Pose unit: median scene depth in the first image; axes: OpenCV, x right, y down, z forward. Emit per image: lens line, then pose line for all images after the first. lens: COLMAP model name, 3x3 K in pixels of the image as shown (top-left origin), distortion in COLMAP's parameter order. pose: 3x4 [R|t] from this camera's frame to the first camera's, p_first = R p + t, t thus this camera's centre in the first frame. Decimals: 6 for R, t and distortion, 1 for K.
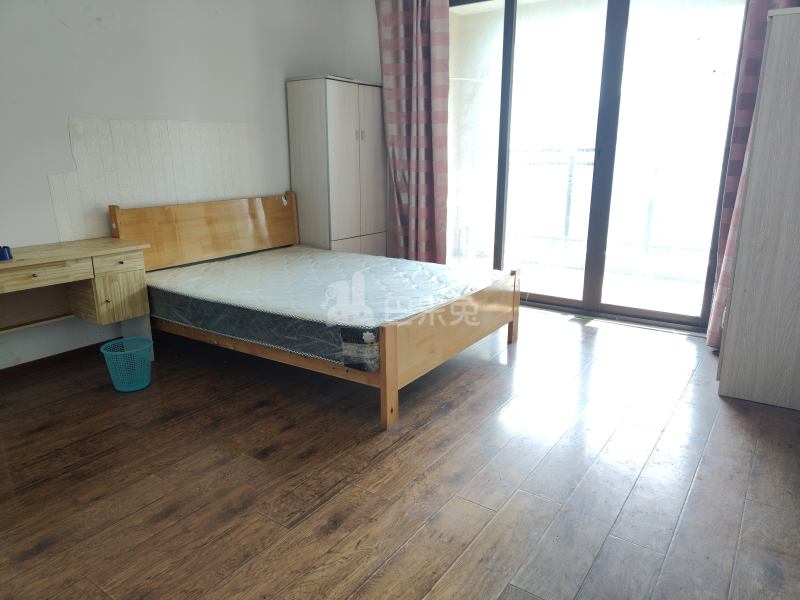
lens RADIAL K [[548.3, 0, 399.8], [0, 548.3, 295.2], [0, 0, 1]] dist [0.056139, -0.044374]
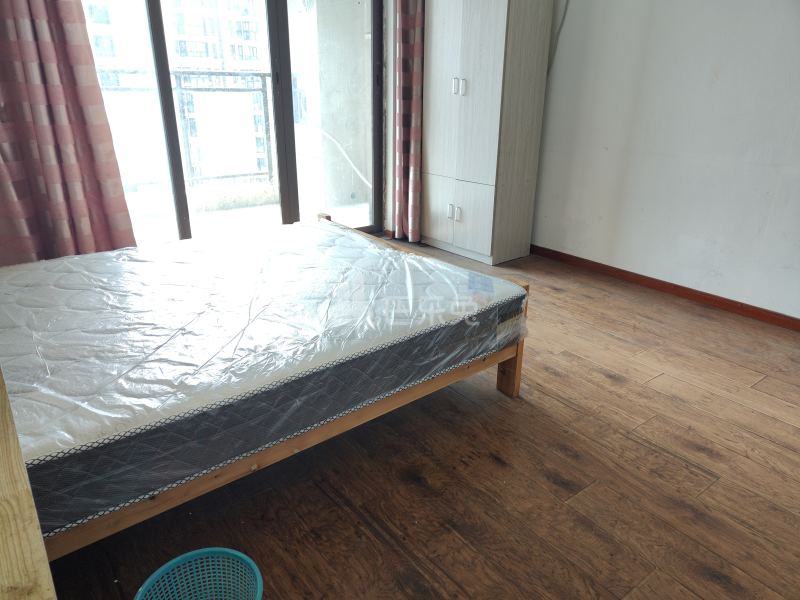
lens RADIAL K [[548.3, 0, 399.8], [0, 548.3, 295.2], [0, 0, 1]] dist [0.056139, -0.044374]
pose [[0.308586, -0.335326, 0.890130, -0.843746], [0.235998, 0.933531, 0.269861, -0.201366], [-0.921455, 0.126794, 0.367211, 0.833062]]
